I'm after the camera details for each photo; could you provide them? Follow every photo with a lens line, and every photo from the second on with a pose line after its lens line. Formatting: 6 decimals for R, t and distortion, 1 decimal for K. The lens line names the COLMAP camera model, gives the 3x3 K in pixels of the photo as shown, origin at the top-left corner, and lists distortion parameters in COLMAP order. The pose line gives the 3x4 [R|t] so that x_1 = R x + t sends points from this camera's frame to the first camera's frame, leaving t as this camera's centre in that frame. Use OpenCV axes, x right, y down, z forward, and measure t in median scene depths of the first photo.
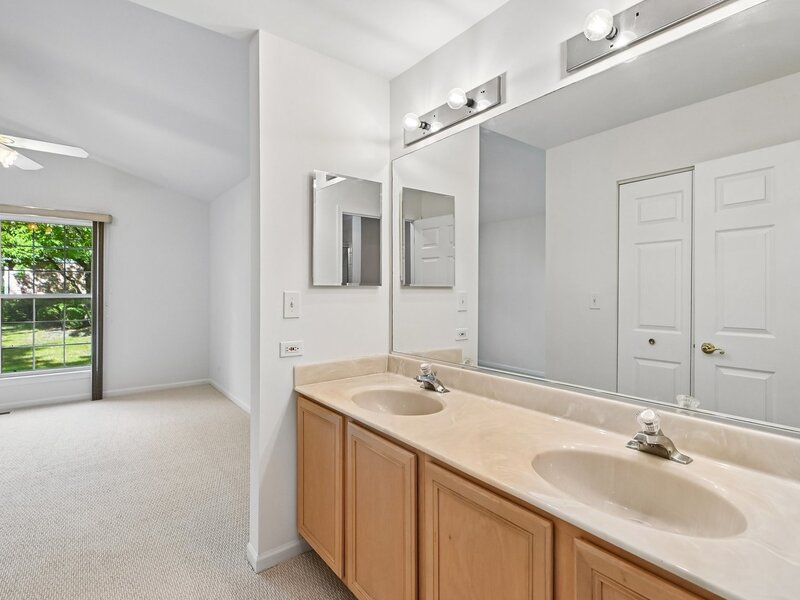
lens RADIAL K [[414.6, 0, 395.5], [0, 414.6, 289.2], [0, 0, 1]] dist [0.012455, -0.001422]
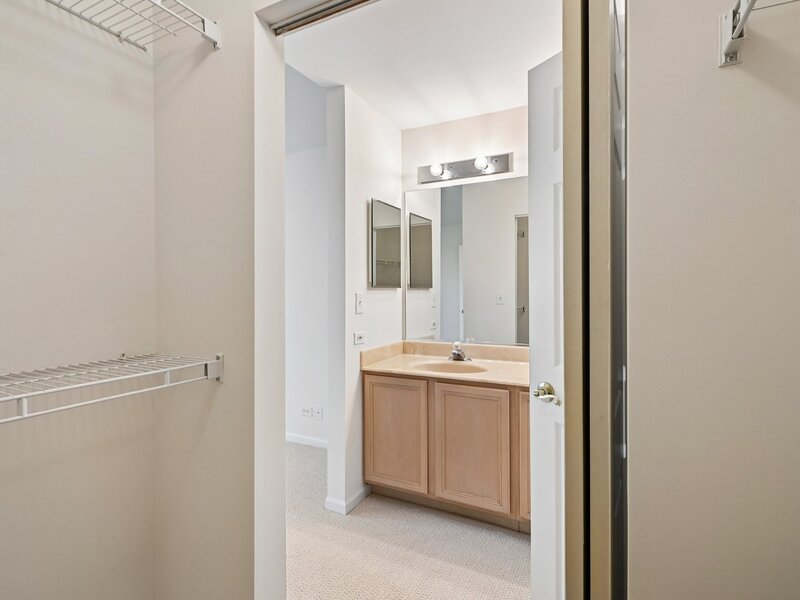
lens RADIAL K [[418.5, 0, 397.4], [0, 418.5, 292.2], [0, 0, 1]] dist [0.021993, 0.000436]
pose [[0.901806, -0.004221, 0.432119, -0.692609], [0.001961, 0.999982, 0.005674, -0.002831], [-0.432136, -0.004269, 0.901799, -0.207849]]
